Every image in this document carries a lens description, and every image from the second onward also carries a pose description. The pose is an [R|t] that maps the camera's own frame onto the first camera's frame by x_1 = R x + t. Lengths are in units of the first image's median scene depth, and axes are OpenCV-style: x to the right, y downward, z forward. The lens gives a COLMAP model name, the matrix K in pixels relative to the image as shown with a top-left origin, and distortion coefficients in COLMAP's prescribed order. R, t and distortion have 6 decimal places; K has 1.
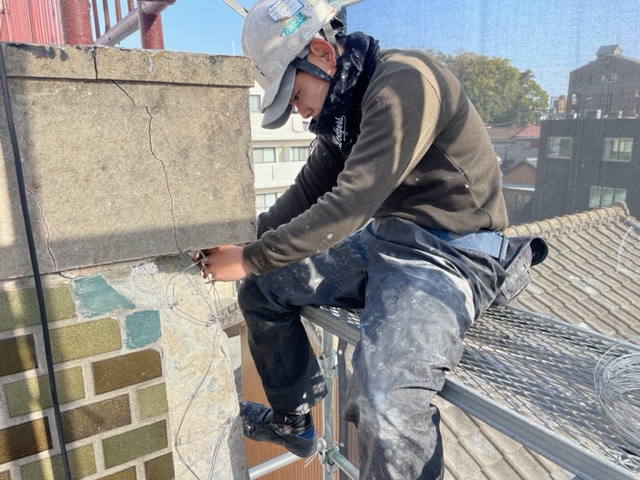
lens RADIAL K [[481.7, 0, 323.5], [0, 481.7, 245.4], [0, 0, 1]] dist [0.091353, -0.117416]
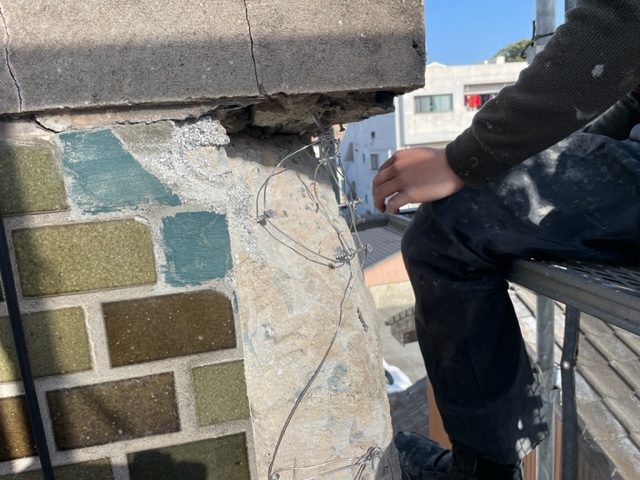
lens RADIAL K [[481.7, 0, 318.4], [0, 481.7, 236.4], [0, 0, 1]] dist [0.091353, -0.117416]
pose [[0.923768, 0.004658, -0.382924, -0.055423], [-0.018776, 0.999274, -0.033138, 0.171956], [0.382492, 0.037801, 0.923185, 0.573366]]
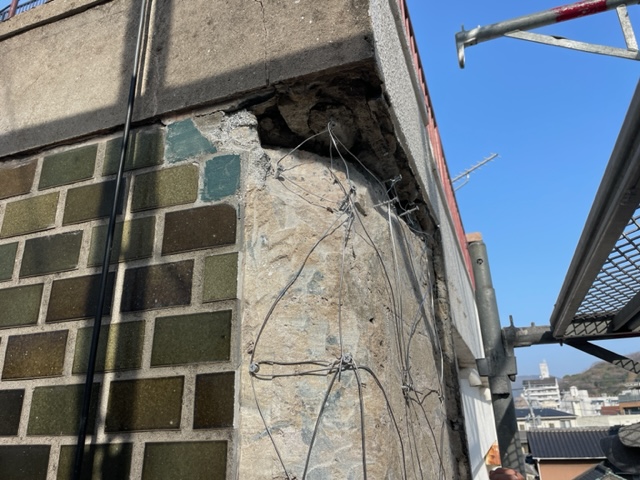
lens RADIAL K [[481.7, 0, 325.3], [0, 481.7, 234.6], [0, 0, 1]] dist [0.091353, -0.117416]
pose [[0.604180, -0.295060, -0.740207, 0.275444], [-0.161224, 0.864443, -0.476178, 0.588797], [0.780368, 0.407036, 0.474708, 0.794276]]
